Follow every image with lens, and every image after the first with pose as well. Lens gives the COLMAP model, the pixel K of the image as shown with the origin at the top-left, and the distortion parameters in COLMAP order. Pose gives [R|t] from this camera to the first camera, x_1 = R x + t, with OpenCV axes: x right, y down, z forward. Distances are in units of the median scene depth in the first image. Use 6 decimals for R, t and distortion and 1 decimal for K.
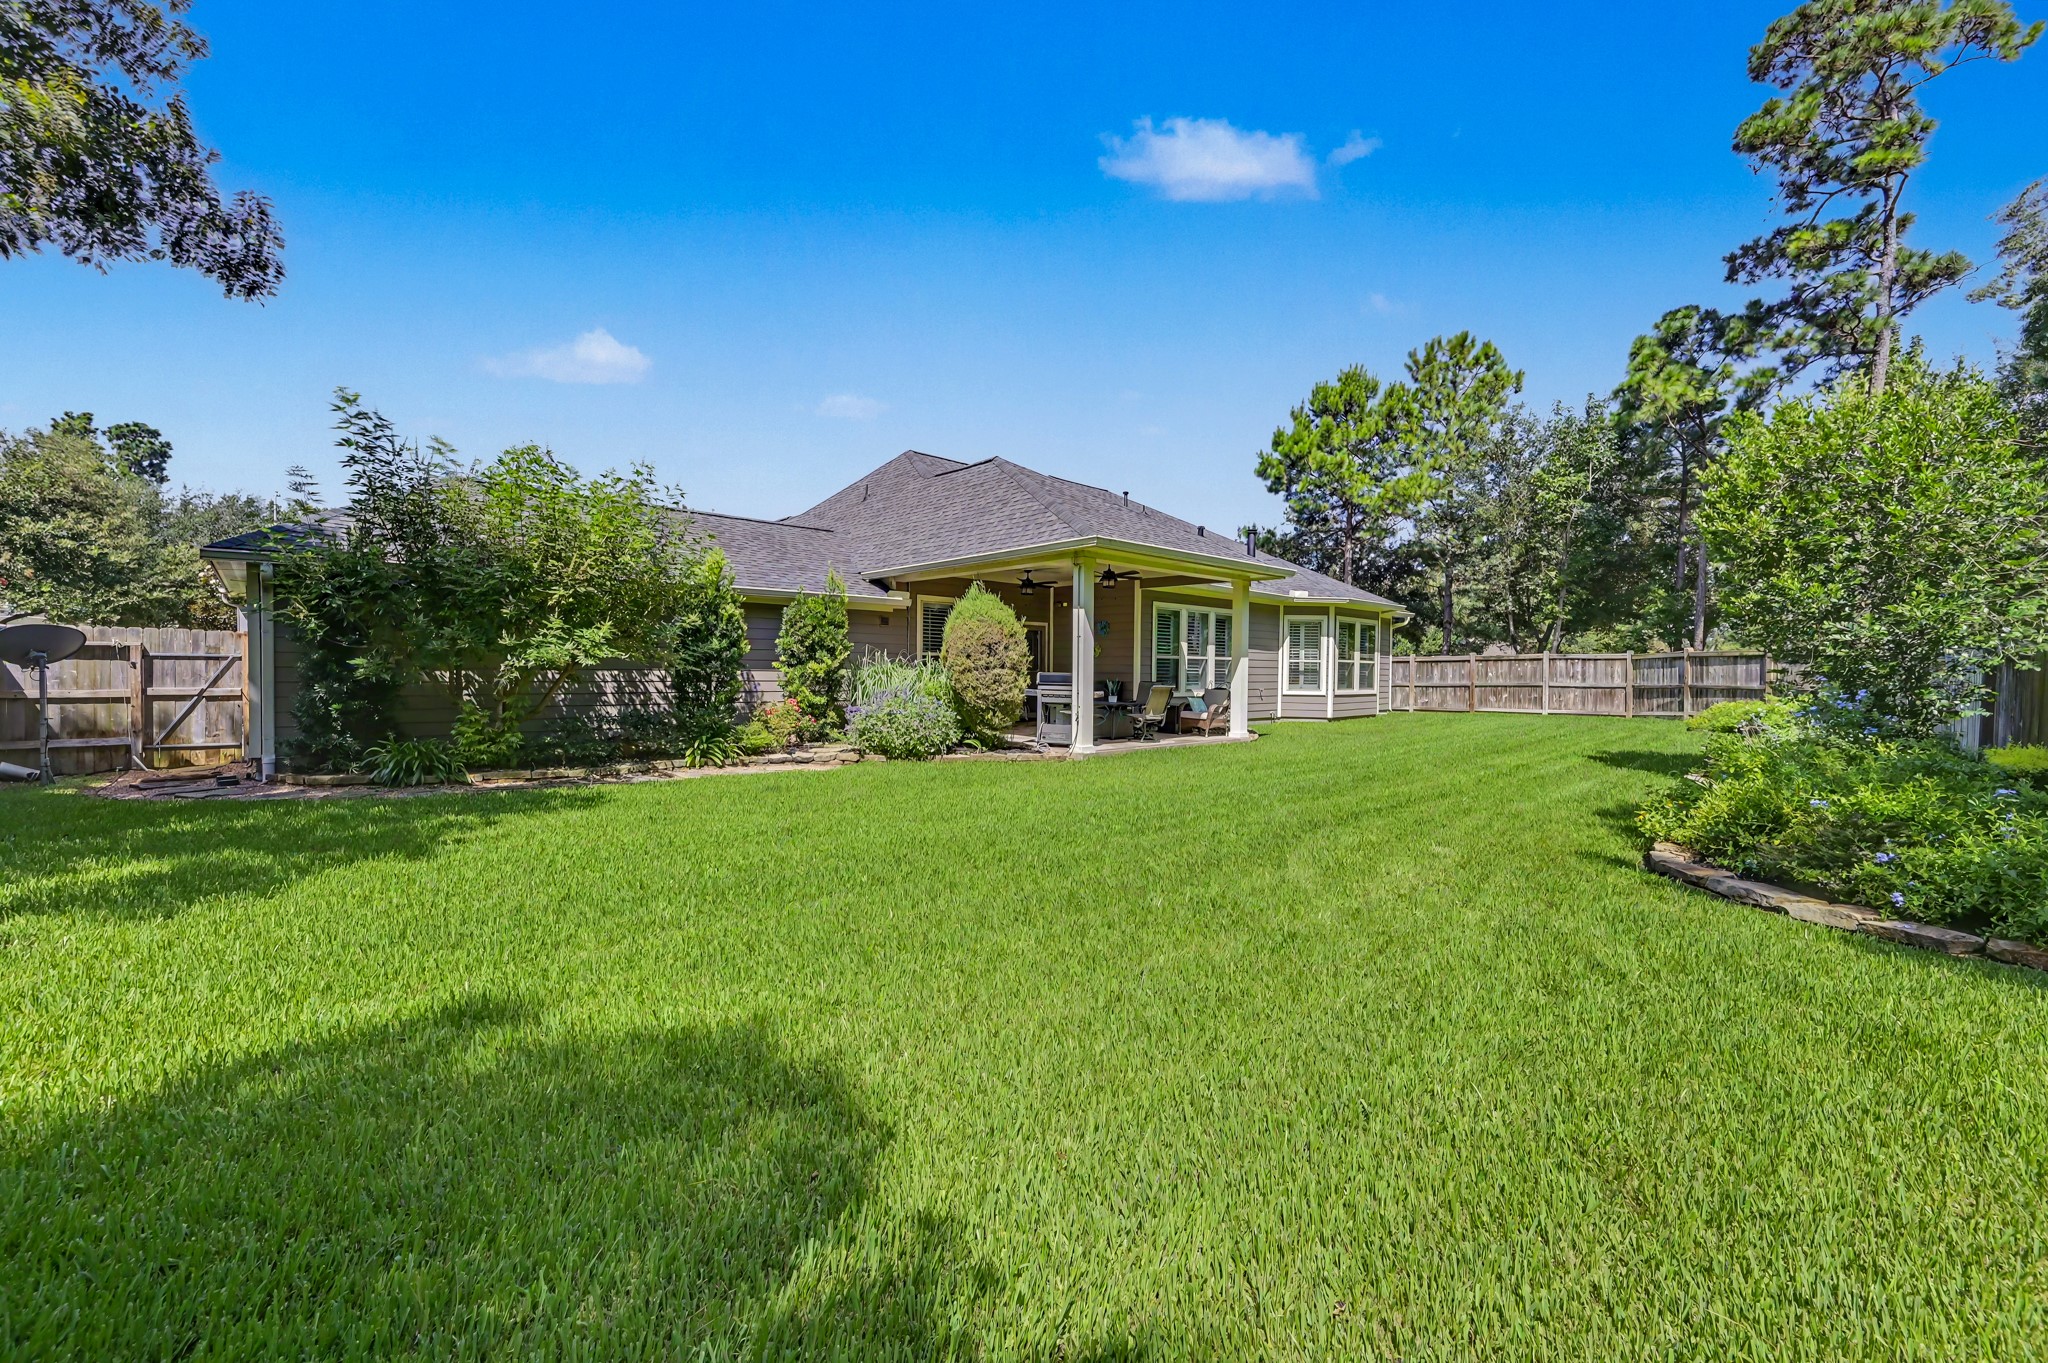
lens RADIAL K [[811.0, 0, 1024.7], [0, 811.0, 687.0], [0, 0, 1]] dist [-0.000285, -0.000087]
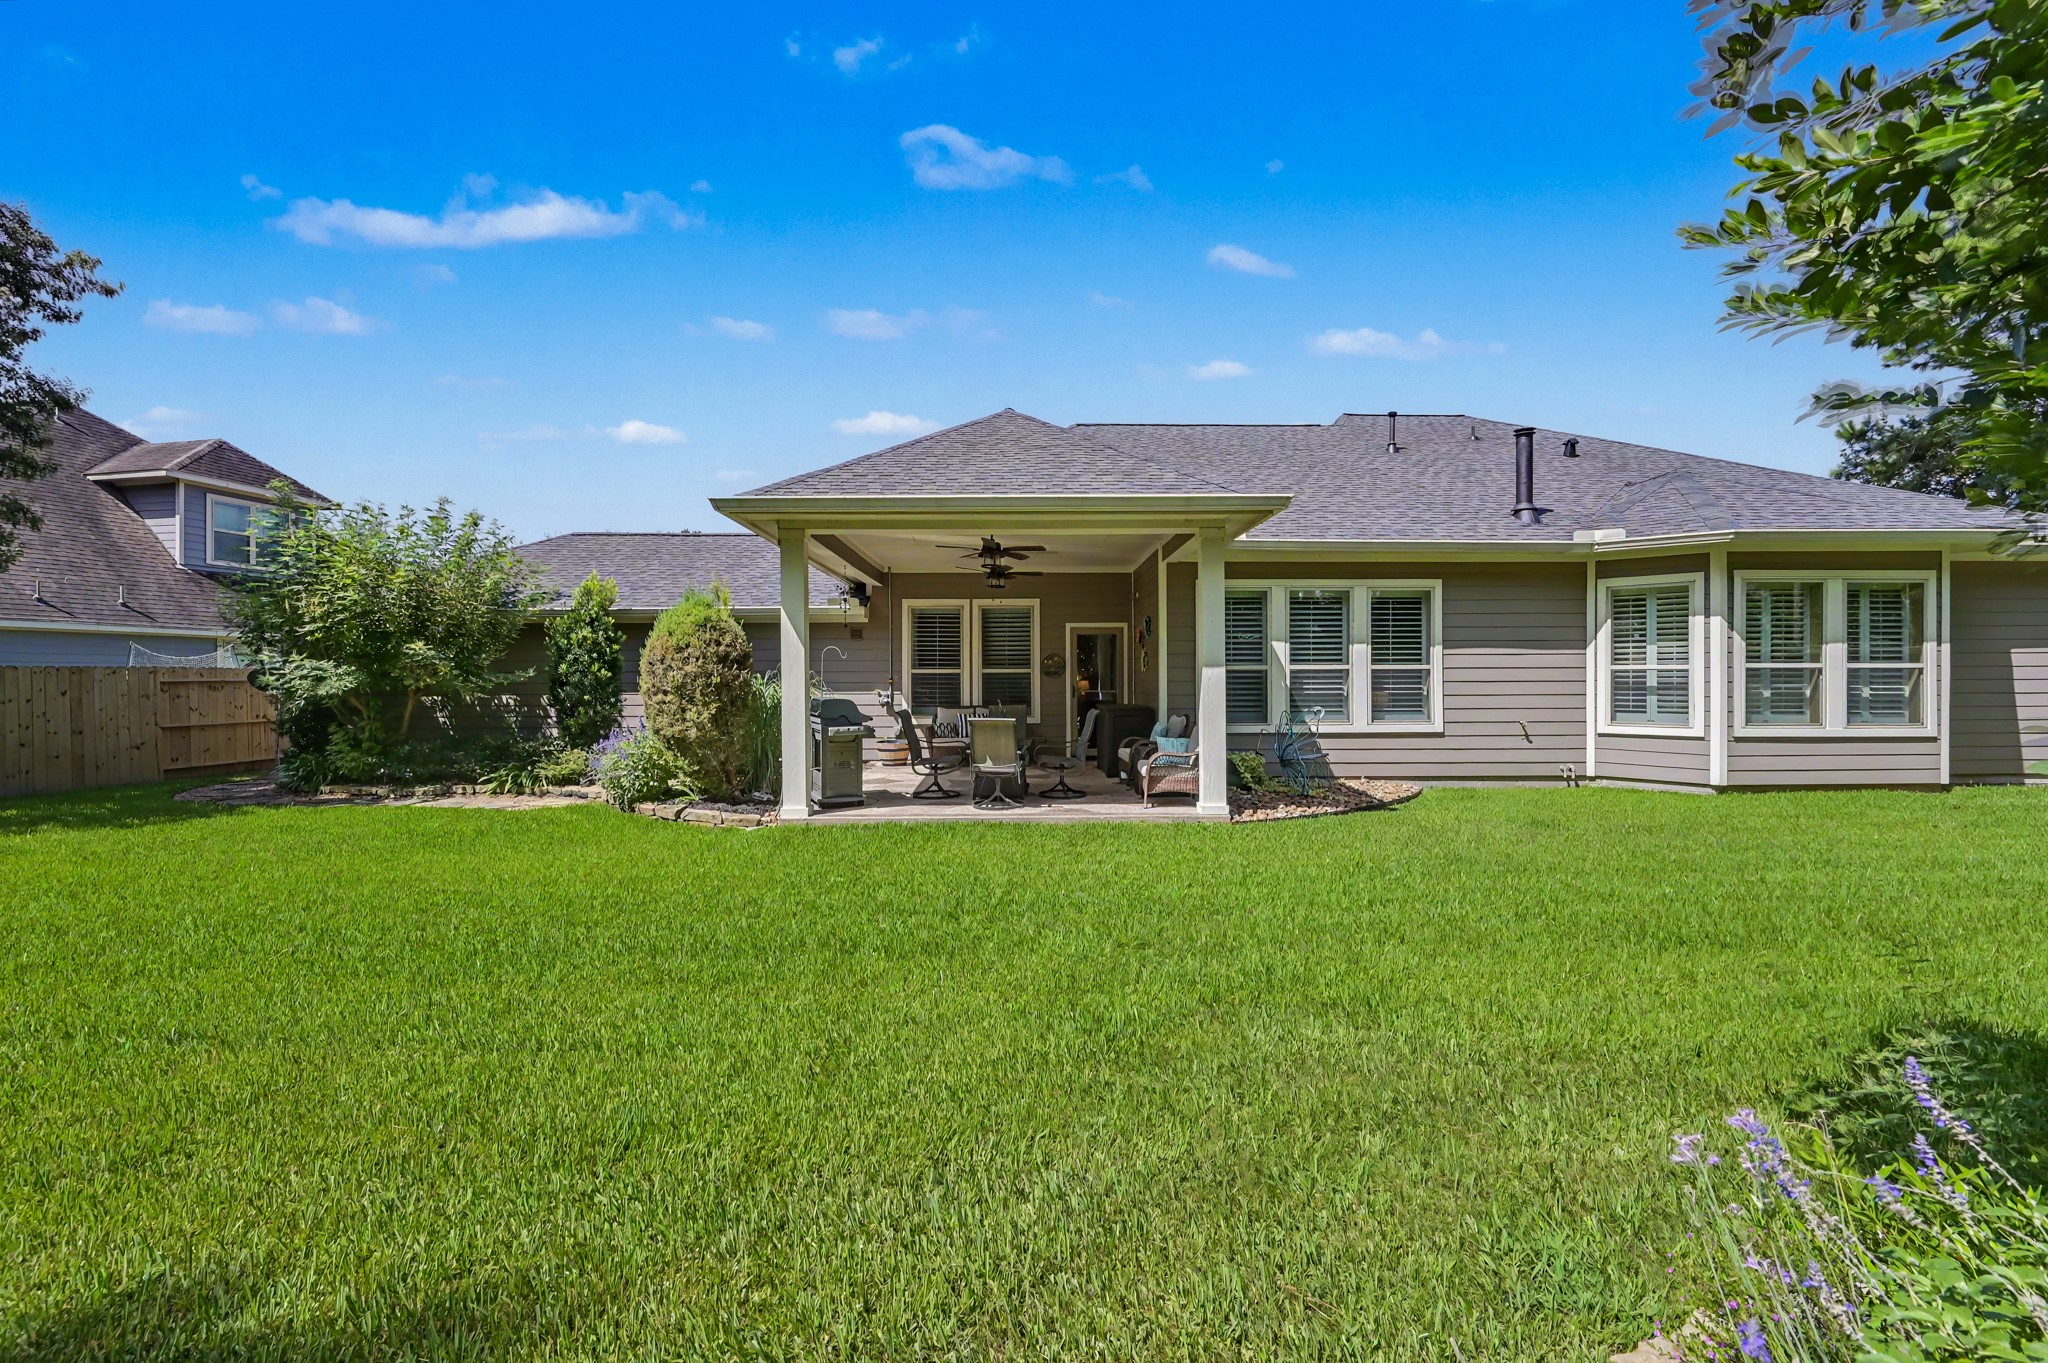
lens RADIAL K [[806.9, 0, 1030.6], [0, 806.9, 681.1], [0, 0, 1]] dist [-0.000339, -0.000020]
pose [[0.727895, -0.009242, -0.685626, 0.422304], [-0.002480, 0.999867, -0.016111, -0.014778], [0.685684, 0.013428, 0.727776, 0.389142]]
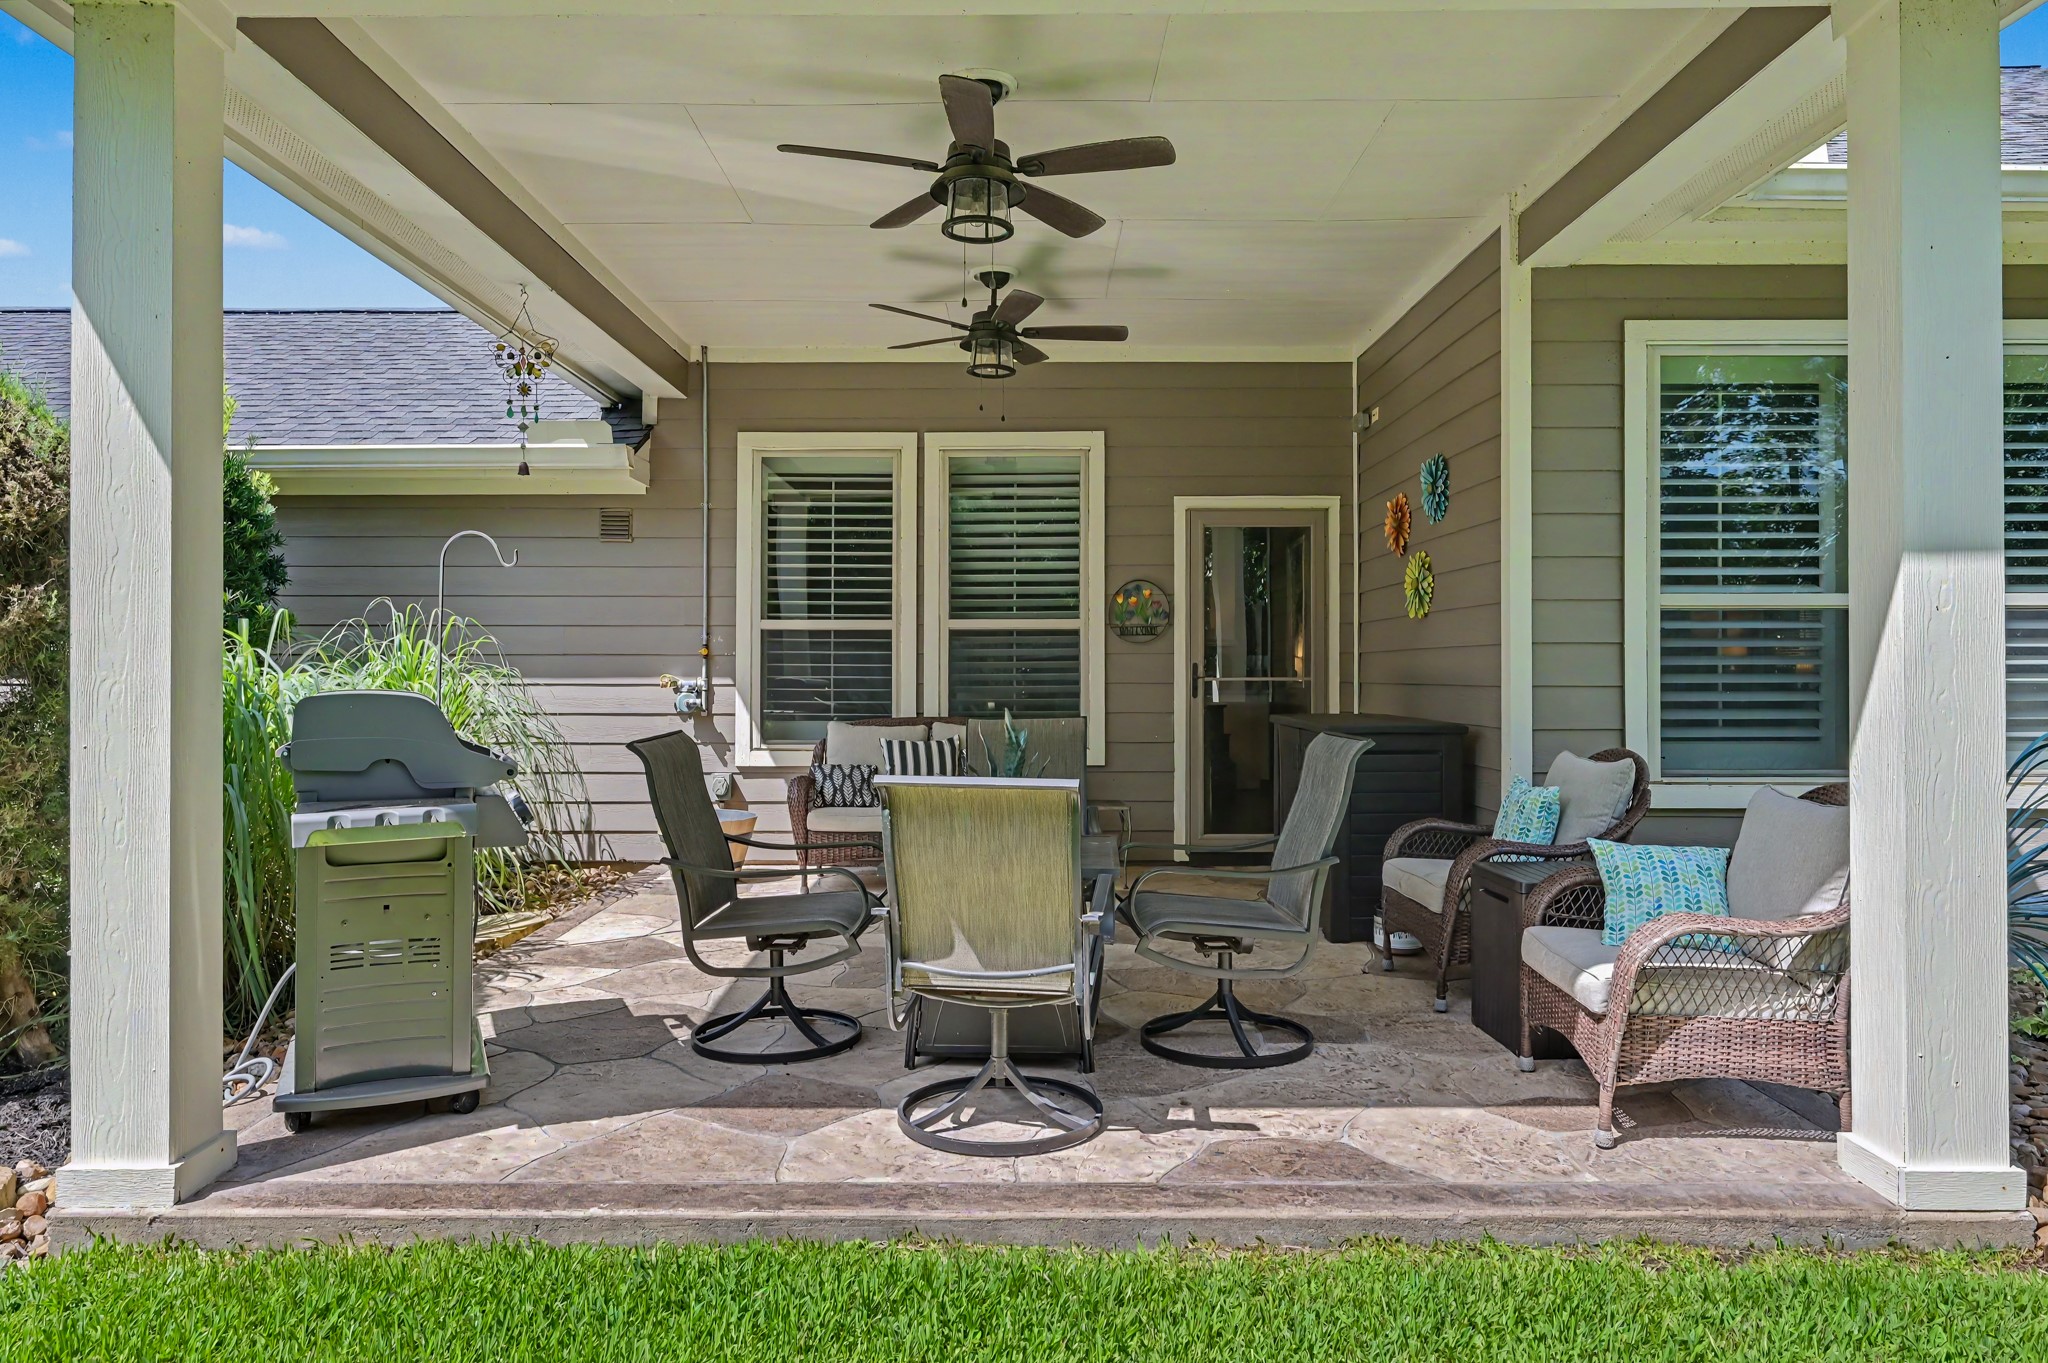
lens RADIAL K [[1274.2, 0, 1024.0], [0, 1274.2, 681.5], [0, 0, 1]] dist [-0.000248, 0.000133]
pose [[0.722205, -0.003586, -0.691670, 0.228528], [-0.004376, 0.999943, -0.009754, -0.012363], [0.691666, 0.010071, 0.722148, 0.574877]]
